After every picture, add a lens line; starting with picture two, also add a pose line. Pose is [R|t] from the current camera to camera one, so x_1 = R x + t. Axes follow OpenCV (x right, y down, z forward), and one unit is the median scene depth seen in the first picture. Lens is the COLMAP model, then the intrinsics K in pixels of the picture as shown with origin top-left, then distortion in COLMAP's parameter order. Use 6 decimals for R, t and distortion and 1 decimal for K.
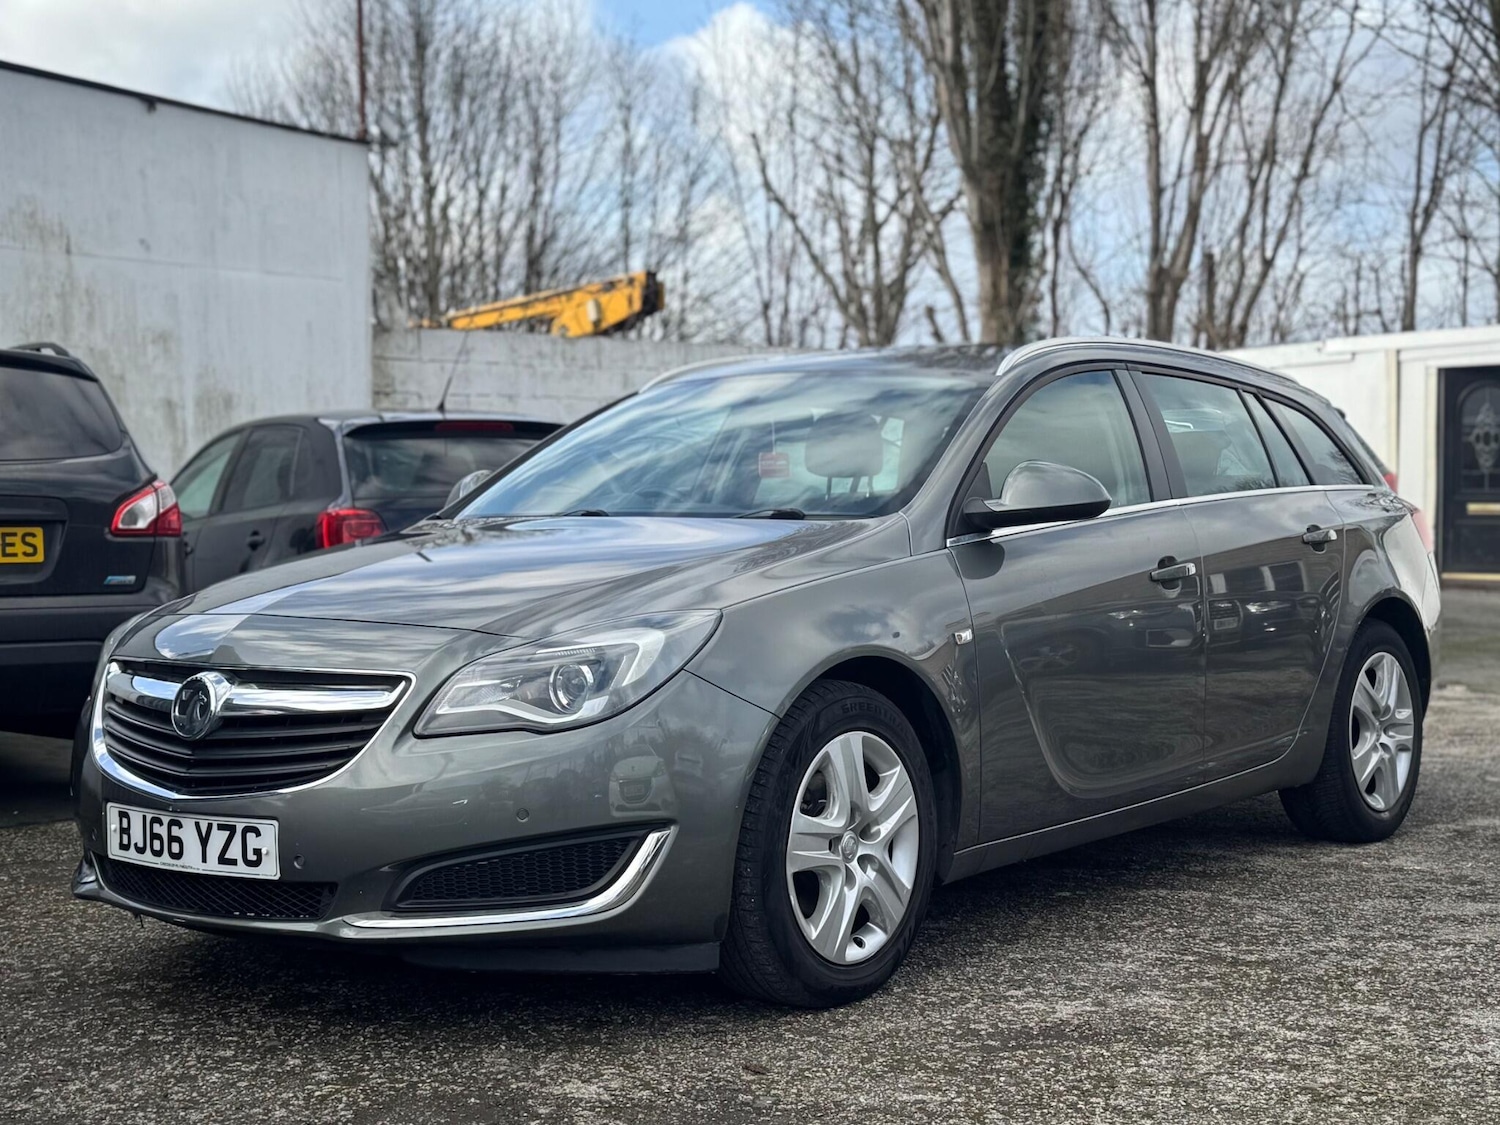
lens RADIAL K [[2391.9, 0, 729.1], [0, 2391.9, 581.0], [0, 0, 1]] dist [0.143696, 0.000000]
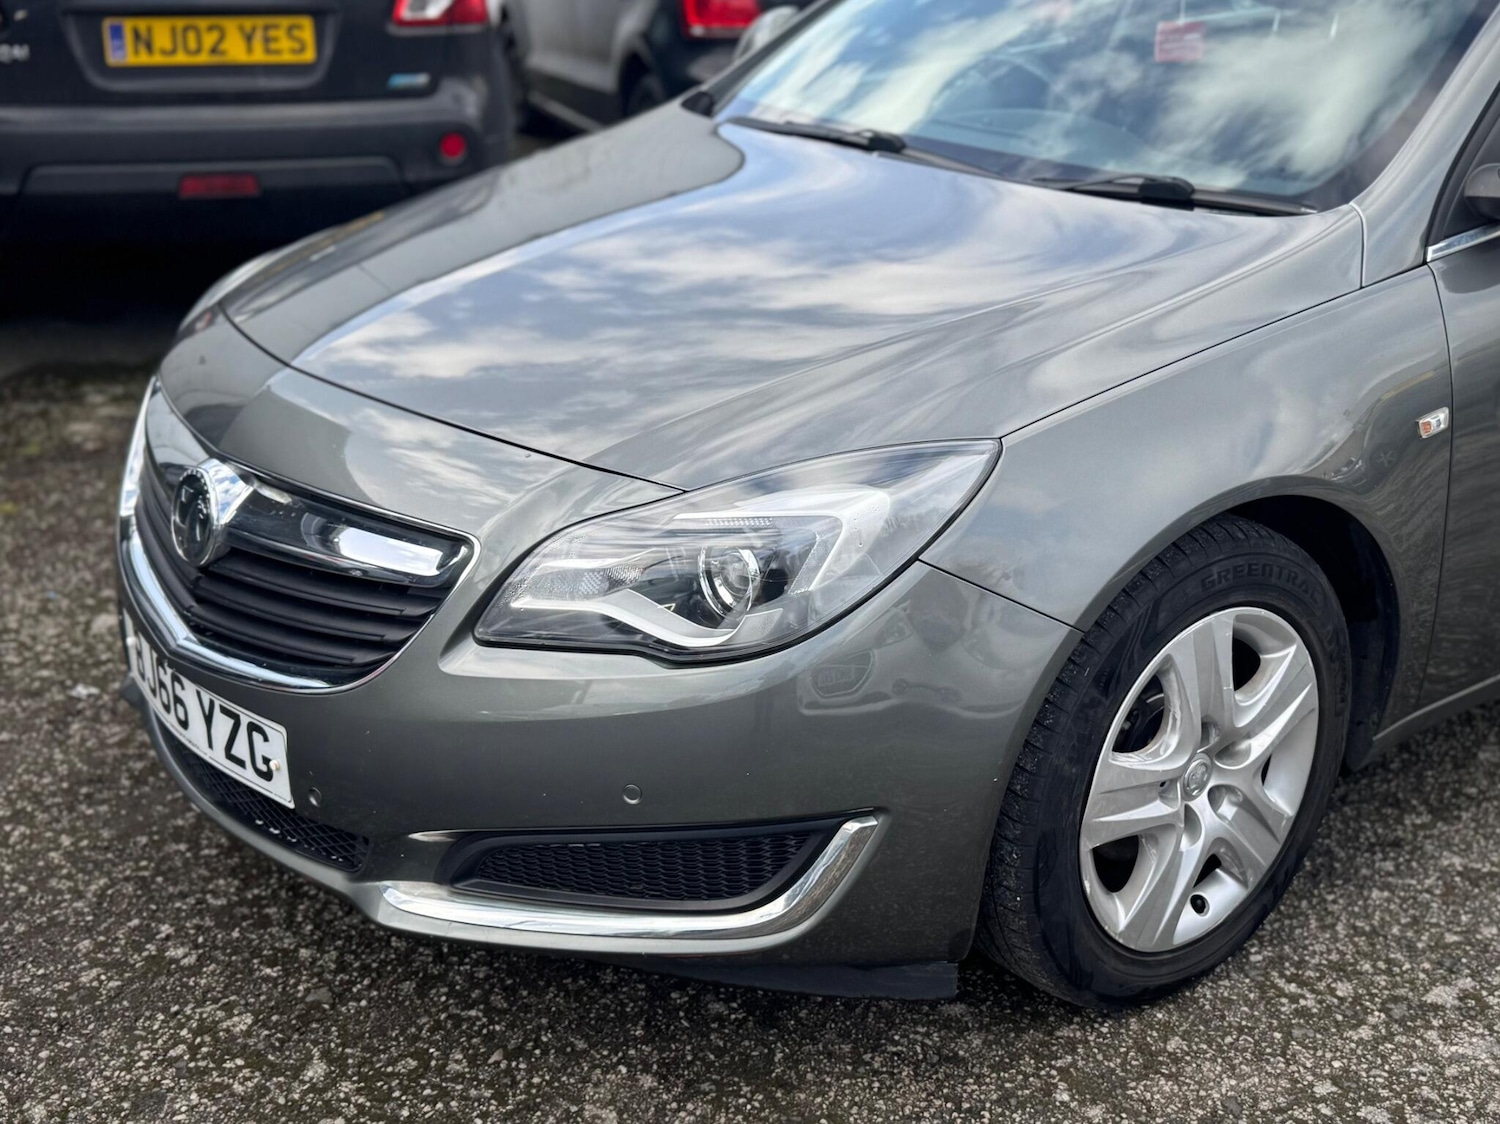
lens RADIAL K [[1980.1, 0, 759.6], [0, 1980.1, 531.5], [0, 0, 1]] dist [0.093524, 0.000000]
pose [[0.974700, 0.094805, -0.202417, 0.037677], [-0.026410, 0.948097, 0.316883, -0.114502], [0.221953, -0.303520, 0.926614, 0.498489]]
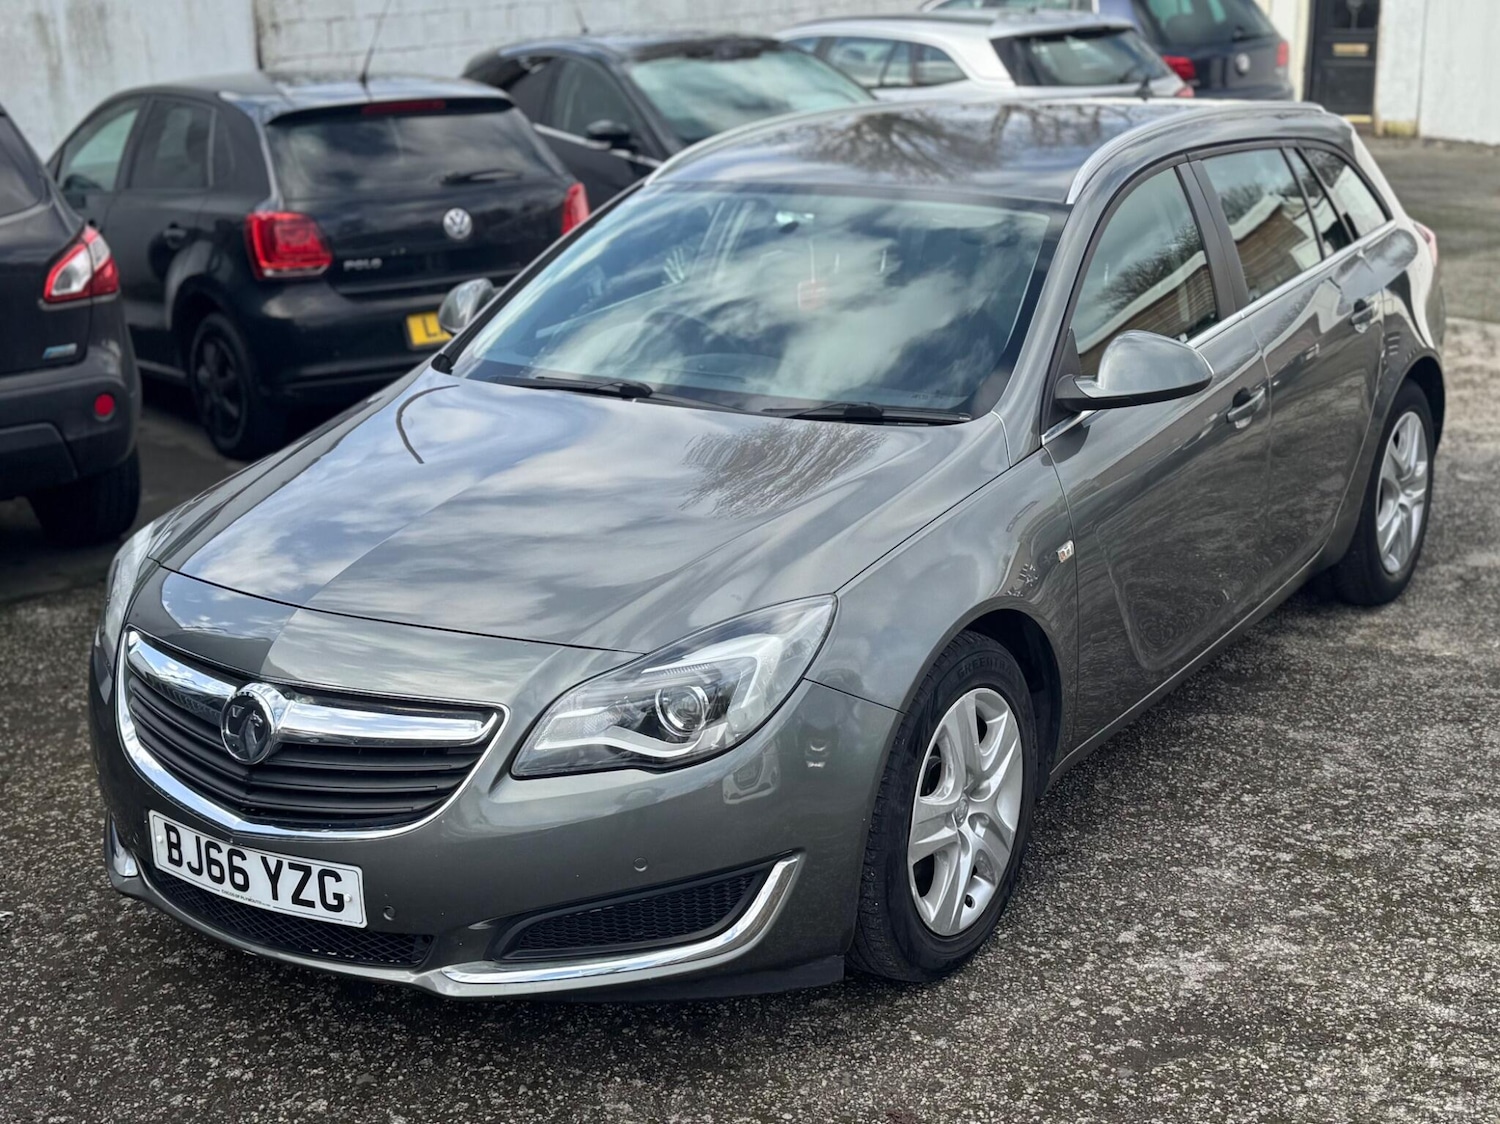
lens RADIAL K [[2174.4, 0, 723.3], [0, 2174.4, 589.1], [0, 0, 1]] dist [0.161617, 0.000000]
pose [[0.996439, -0.039393, 0.074553, -0.100432], [0.018995, 0.966303, 0.256706, -0.189134], [-0.082153, -0.254375, 0.963610, 0.211650]]
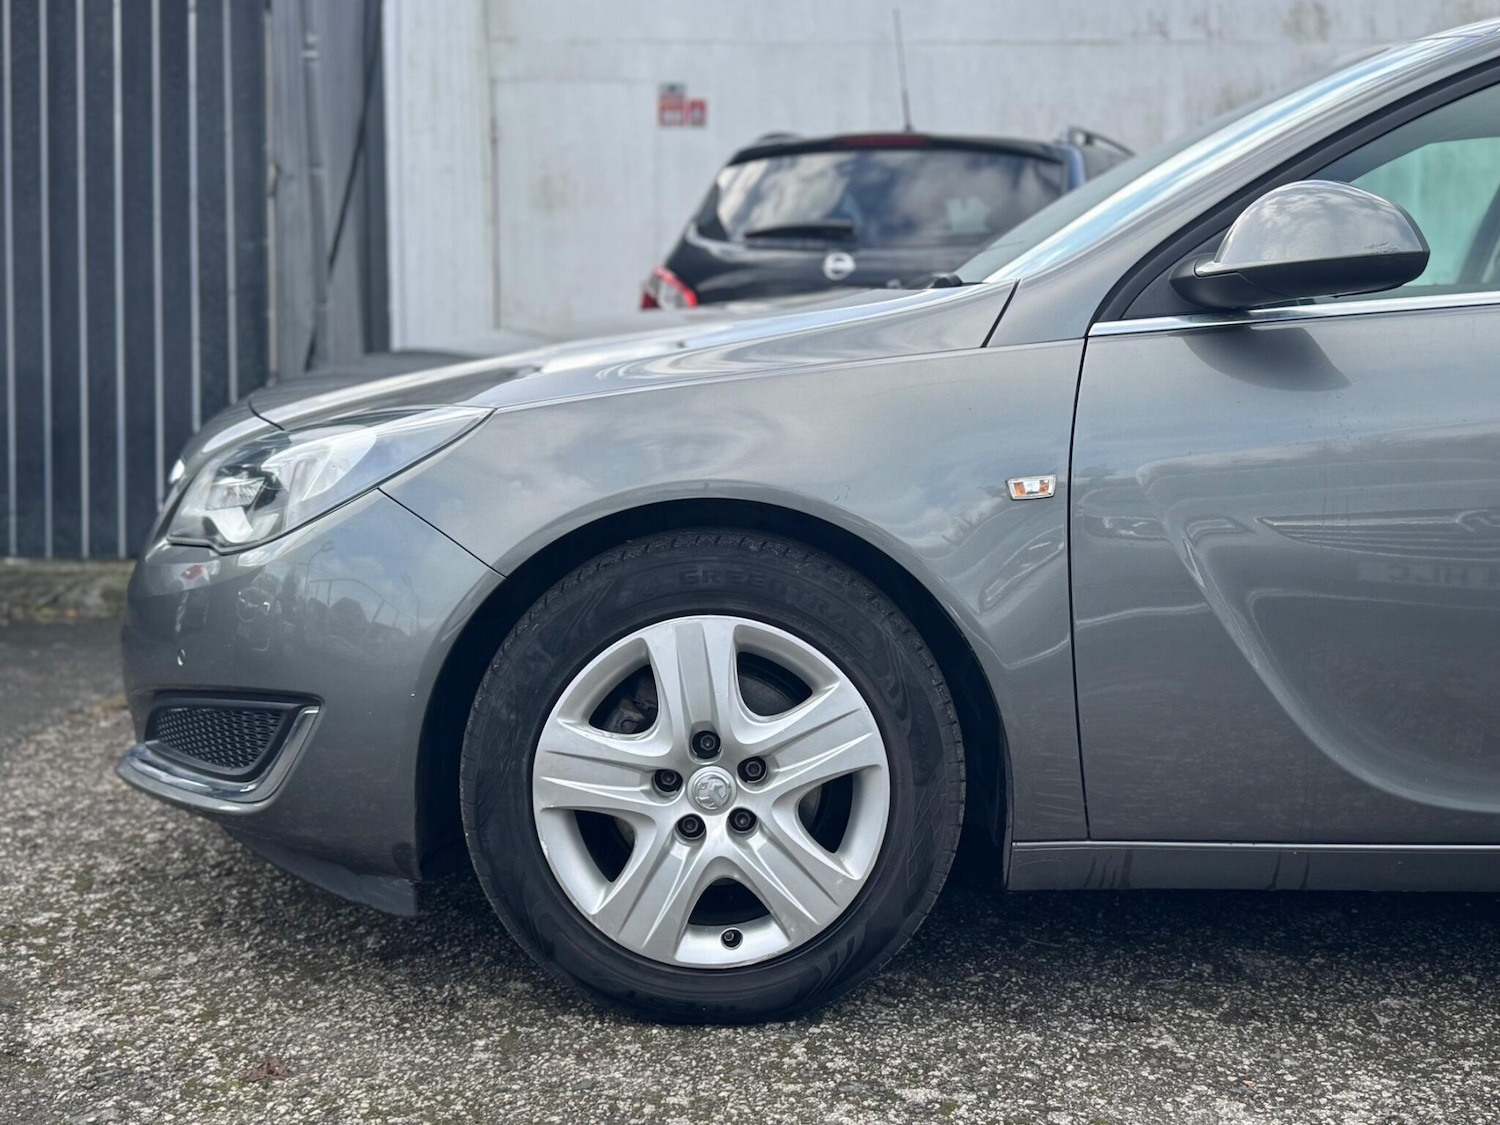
lens RADIAL K [[1980.1, 0, 734.7], [0, 1980.1, 557.3], [0, 0, 1]] dist [0.093524, 0.000000]
pose [[0.606823, 0.114825, -0.786500, 0.462126], [-0.048257, 0.993007, 0.107741, -0.009253], [0.793371, -0.027425, 0.608120, 0.675362]]
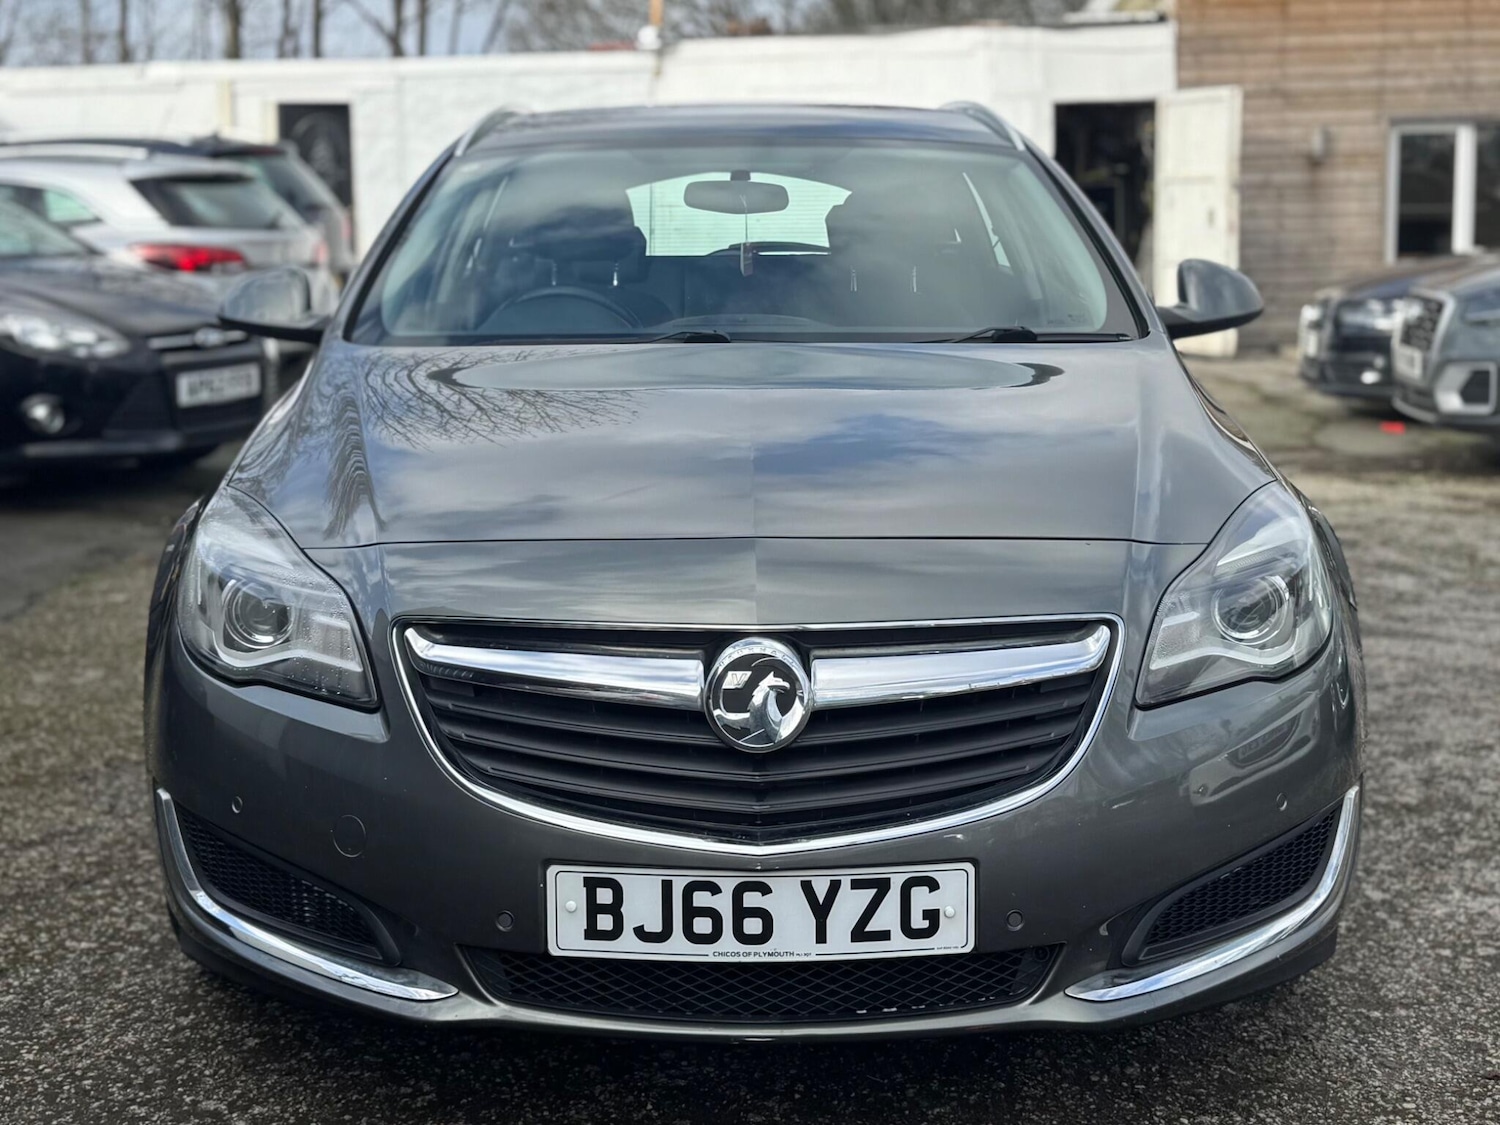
lens RADIAL K [[2174.4, 0, 728.3], [0, 2174.4, 506.7], [0, 0, 1]] dist [0.161617, 0.000000]
pose [[0.774830, -0.083913, 0.626575, -0.542883], [0.019128, 0.993809, 0.109440, -0.053969], [-0.631880, -0.072812, 0.771639, 0.548407]]
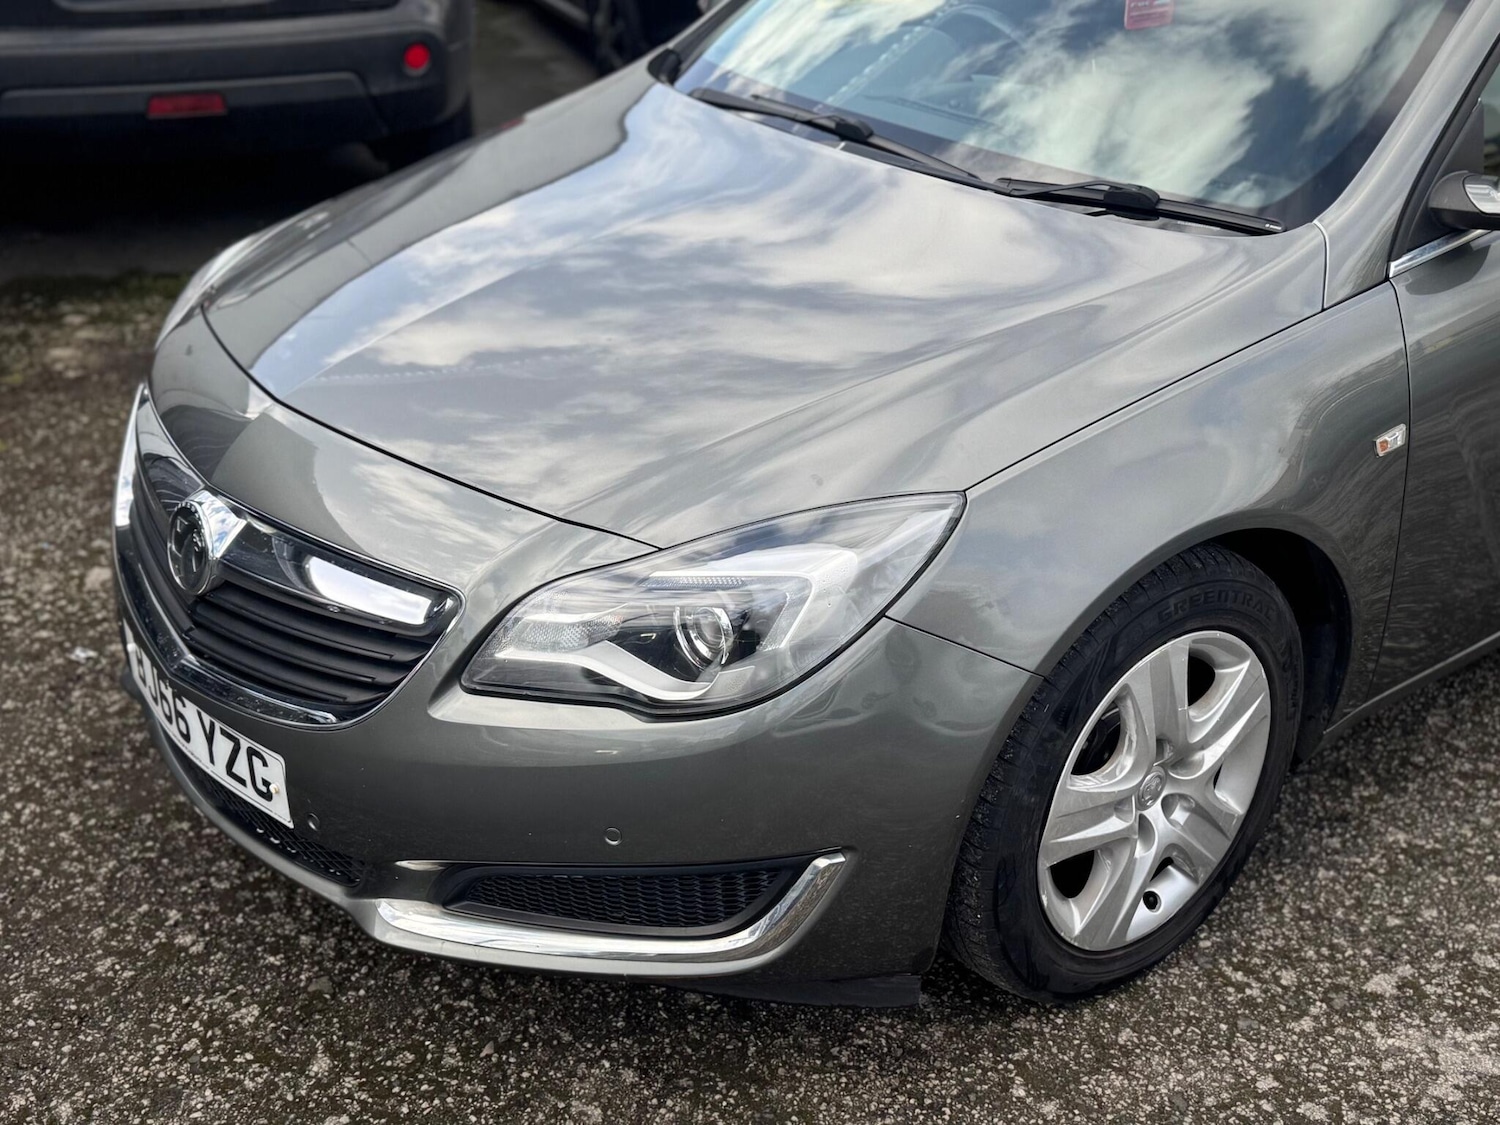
lens RADIAL K [[1980.1, 0, 693.2], [0, 1980.1, 539.2], [0, 0, 1]] dist [0.093524, 0.000000]
pose [[0.971965, 0.110635, -0.207469, 0.033536], [-0.015287, 0.910247, 0.413783, -0.177596], [0.234627, -0.399011, 0.886420, 0.501856]]
